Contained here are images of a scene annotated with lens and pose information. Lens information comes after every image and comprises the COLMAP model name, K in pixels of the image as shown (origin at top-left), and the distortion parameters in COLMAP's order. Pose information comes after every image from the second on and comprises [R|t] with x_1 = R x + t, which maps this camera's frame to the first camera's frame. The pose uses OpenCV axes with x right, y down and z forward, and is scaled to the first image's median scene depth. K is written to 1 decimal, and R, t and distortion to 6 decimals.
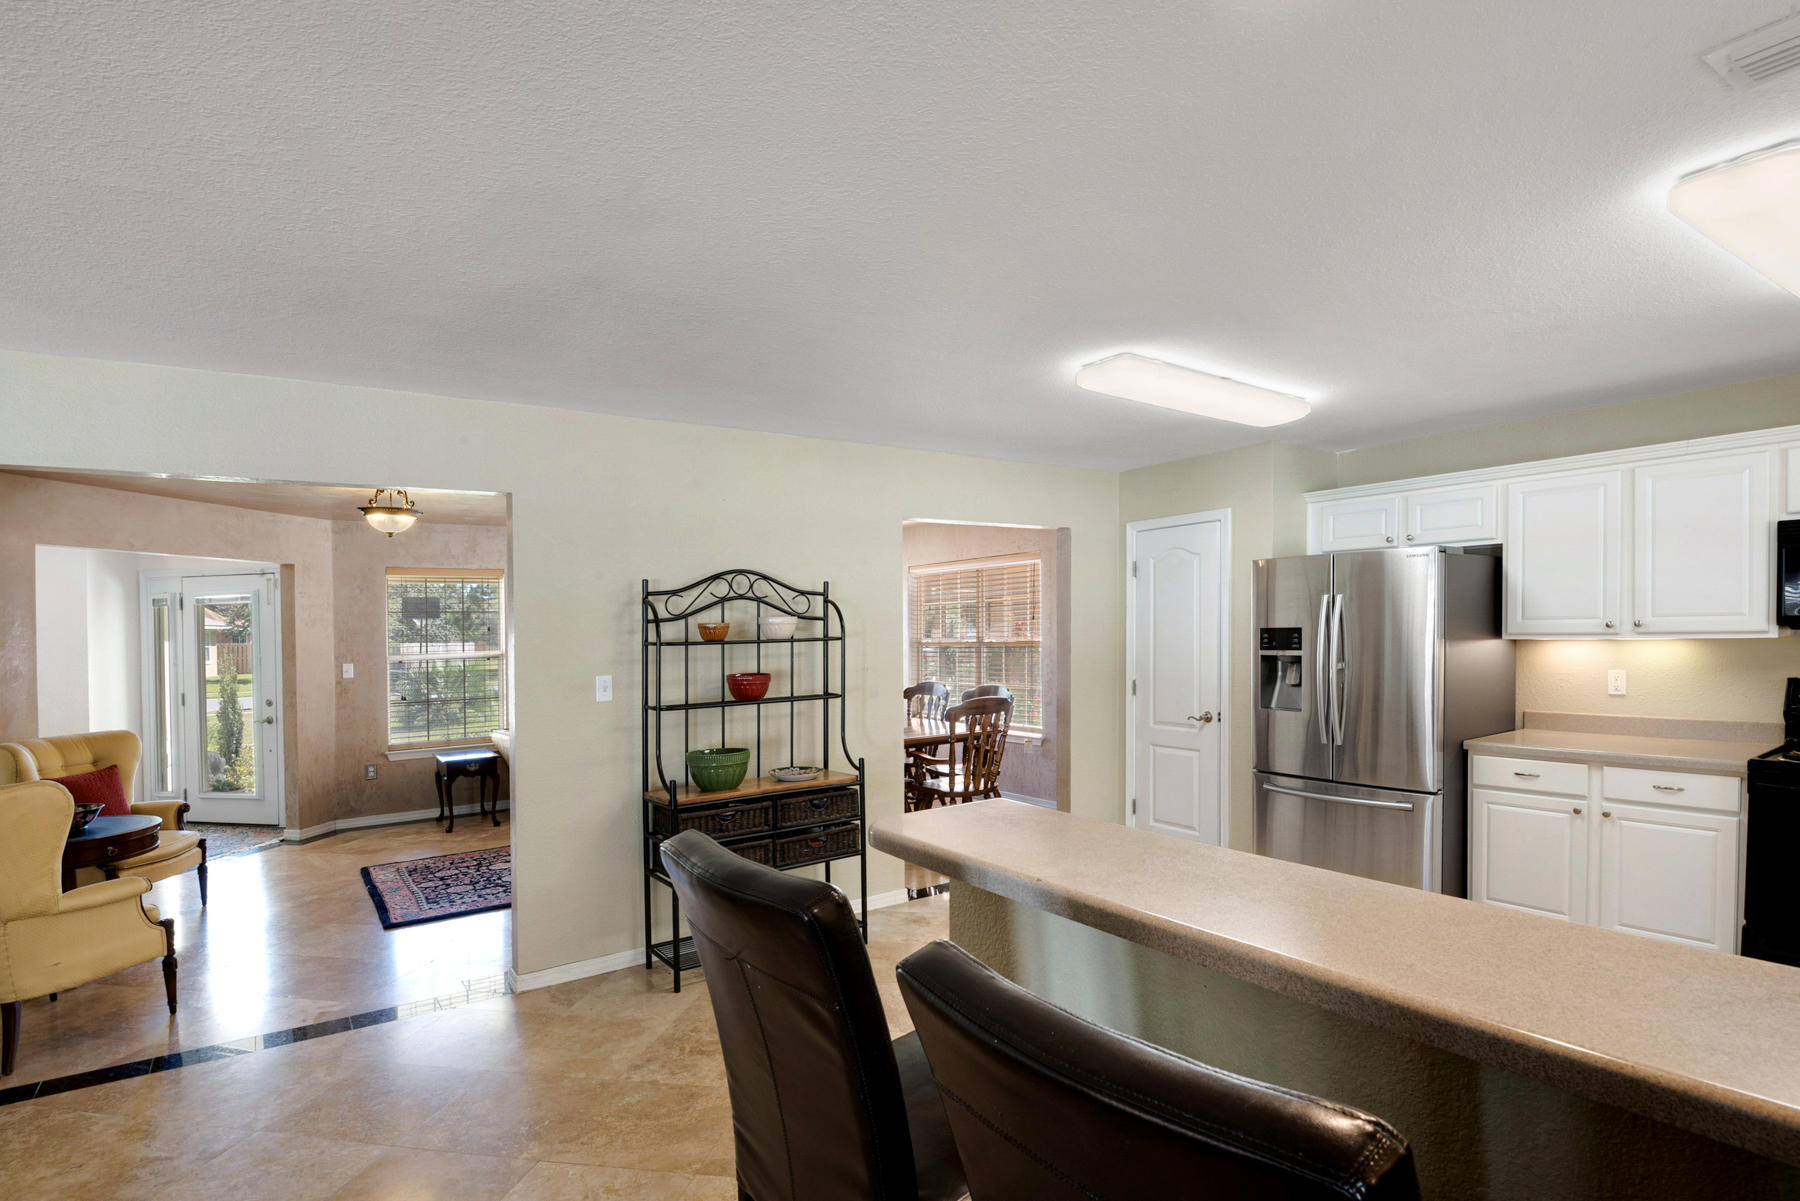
lens RADIAL K [[916.5, 0, 916.3], [0, 916.5, 632.3], [0, 0, 1]] dist [-0.017171, -0.010684]
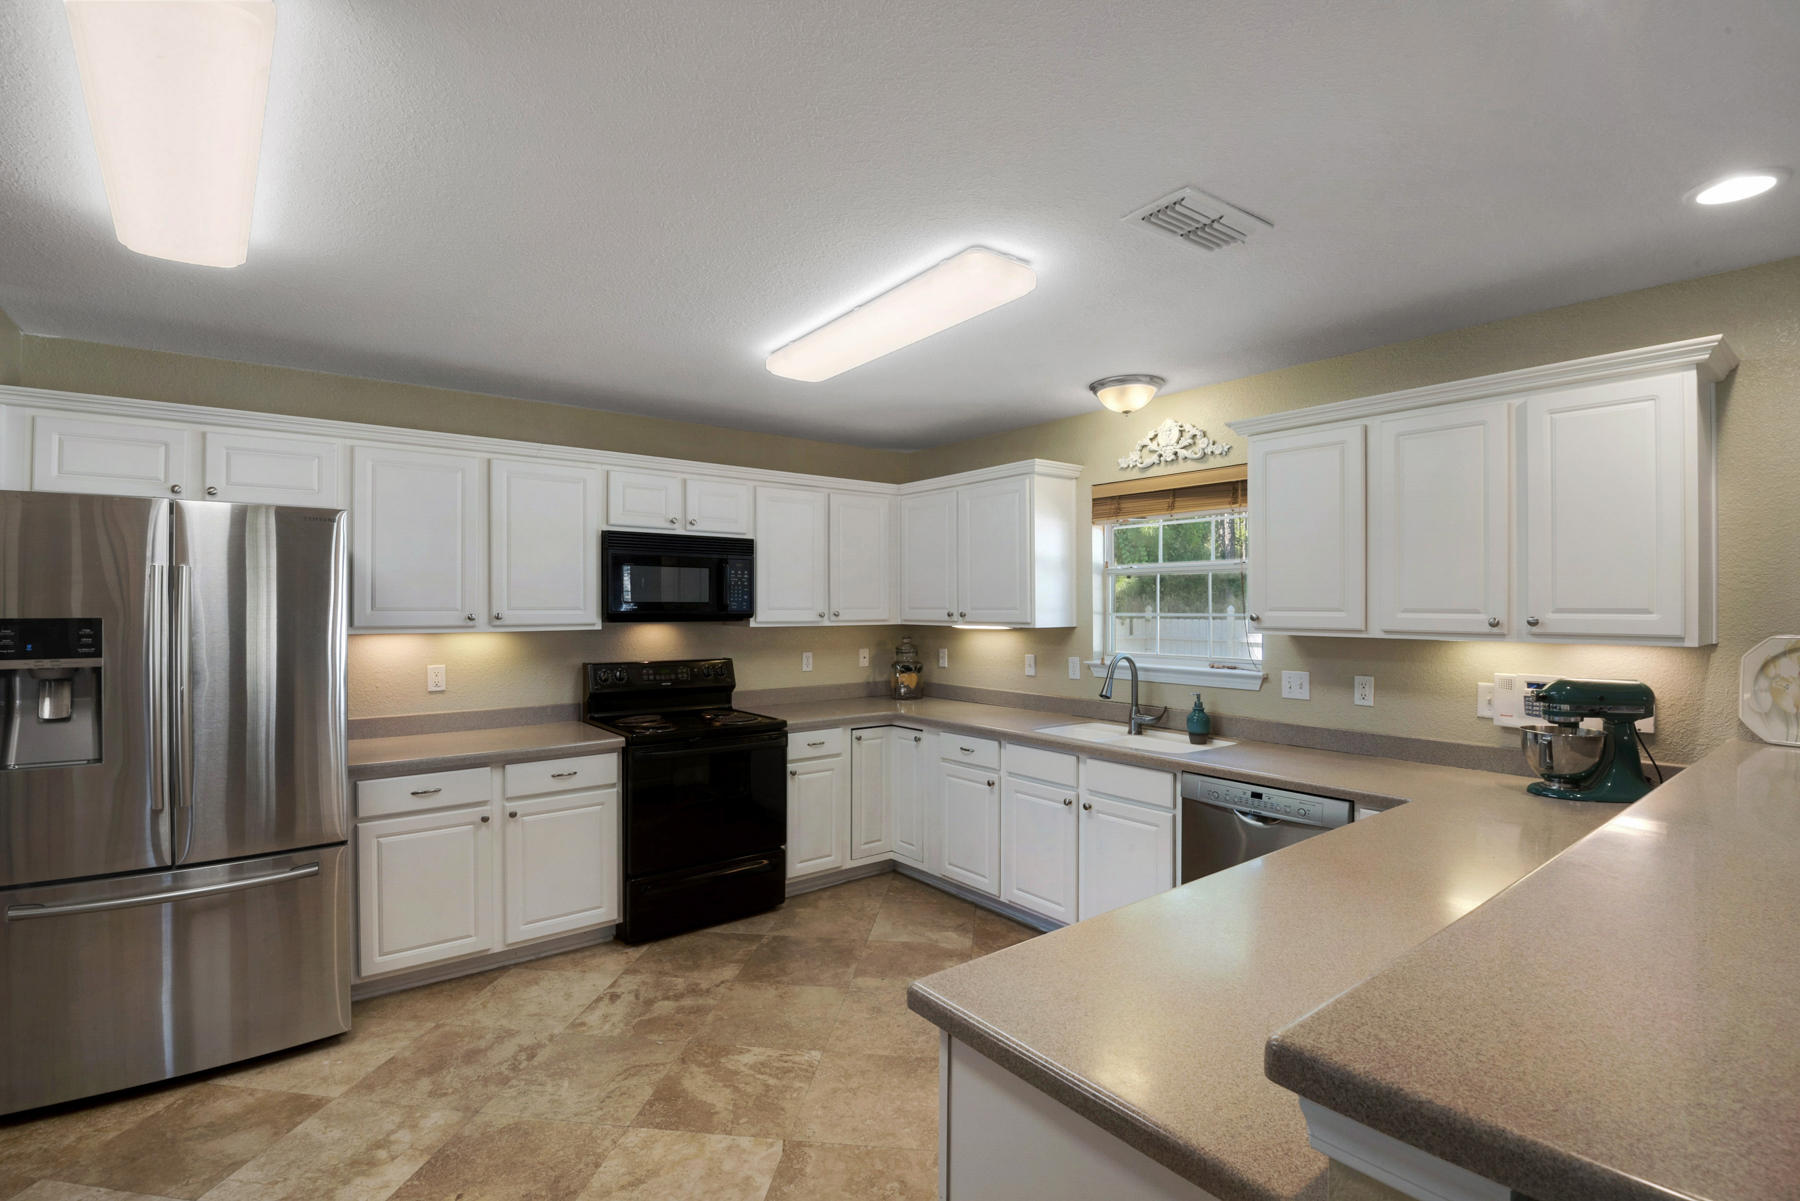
lens RADIAL K [[842.2, 0, 907.5], [0, 842.2, 600.8], [0, 0, 1]] dist [-0.013854, -0.011218]
pose [[-0.047301, 0.027984, 0.998489, -0.126699], [0.004765, 0.999602, -0.027790, 0.000716], [-0.998869, 0.003443, -0.047416, 0.511466]]
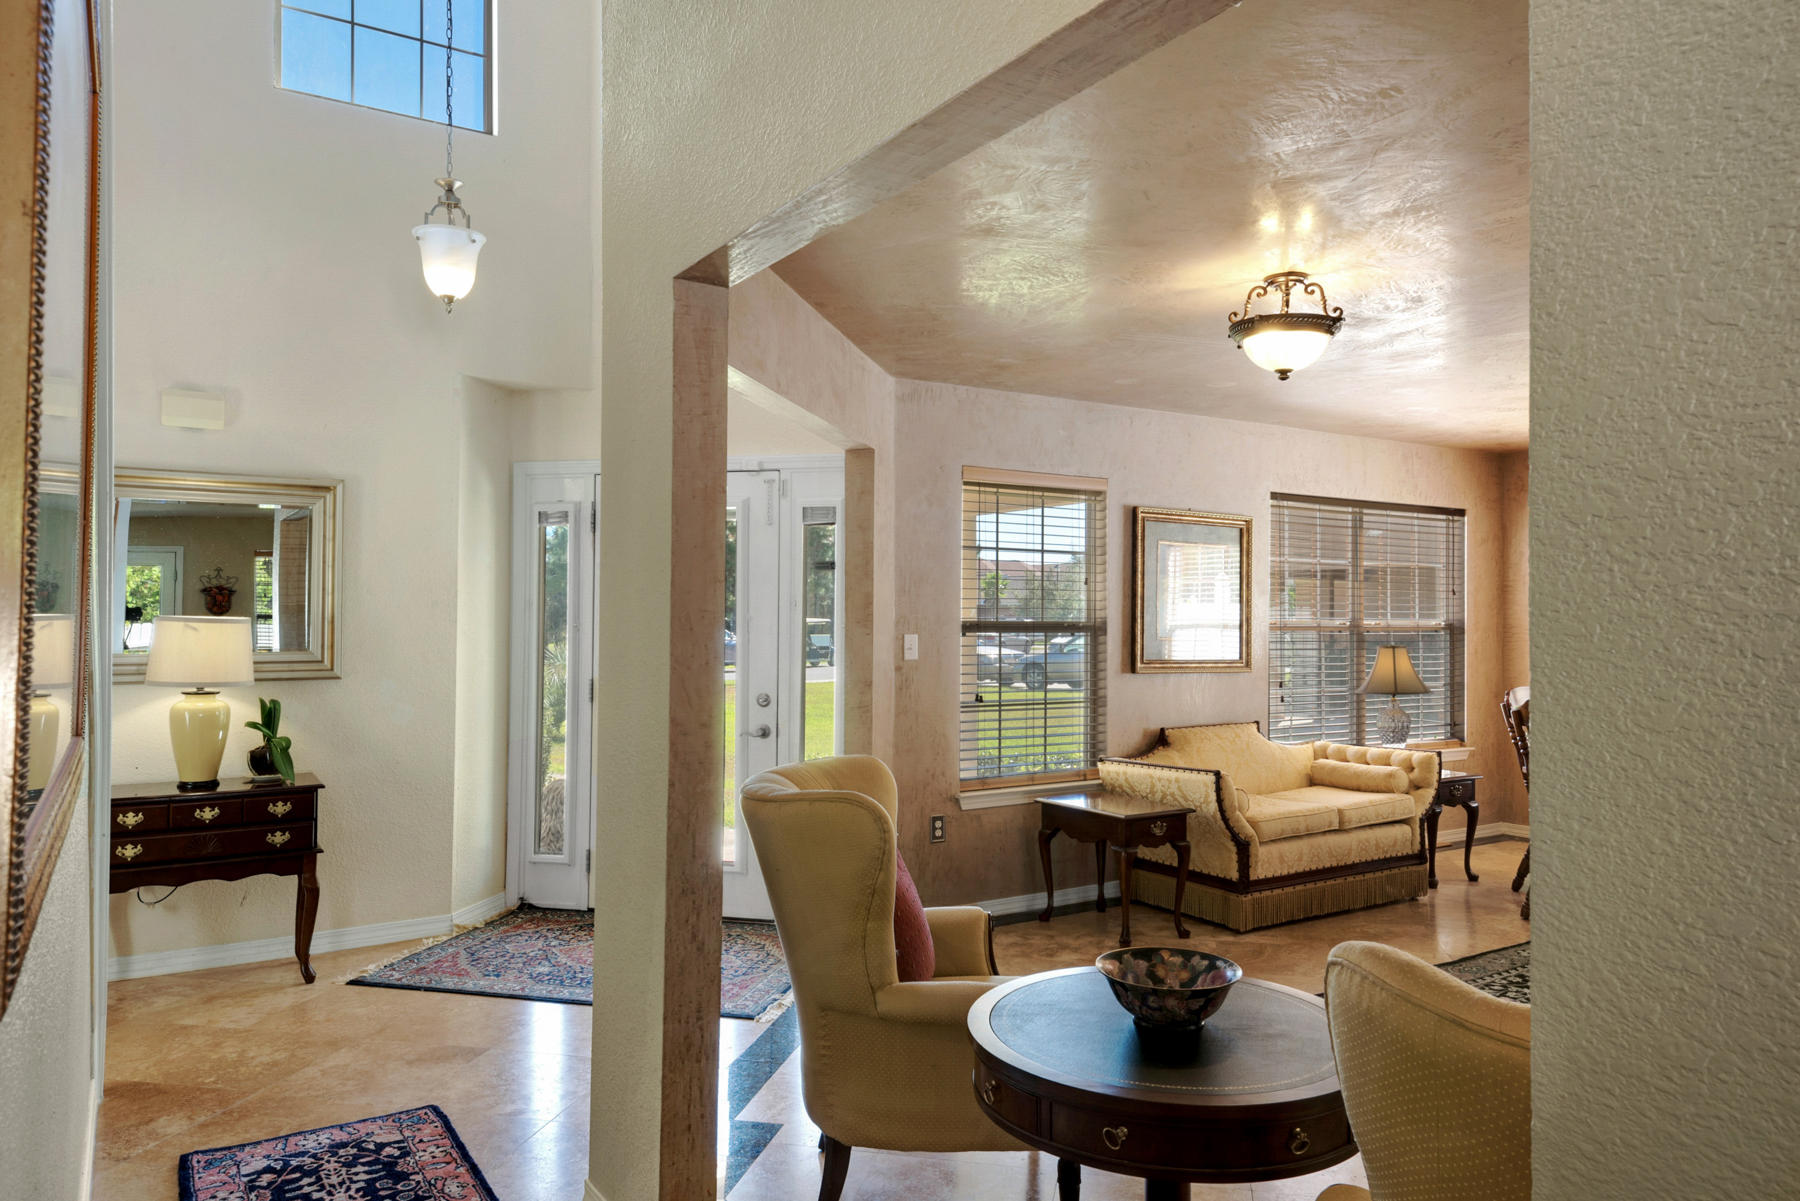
lens RADIAL K [[1192.4, 0, 911.7], [0, 1192.4, 601.8], [0, 0, 1]] dist [0.000872, 0.007914]
pose [[0.998054, 0.026545, -0.056415, -0.899408], [-0.027467, 0.999501, -0.015629, 0.039705], [0.055972, 0.017148, 0.998285, 0.407425]]
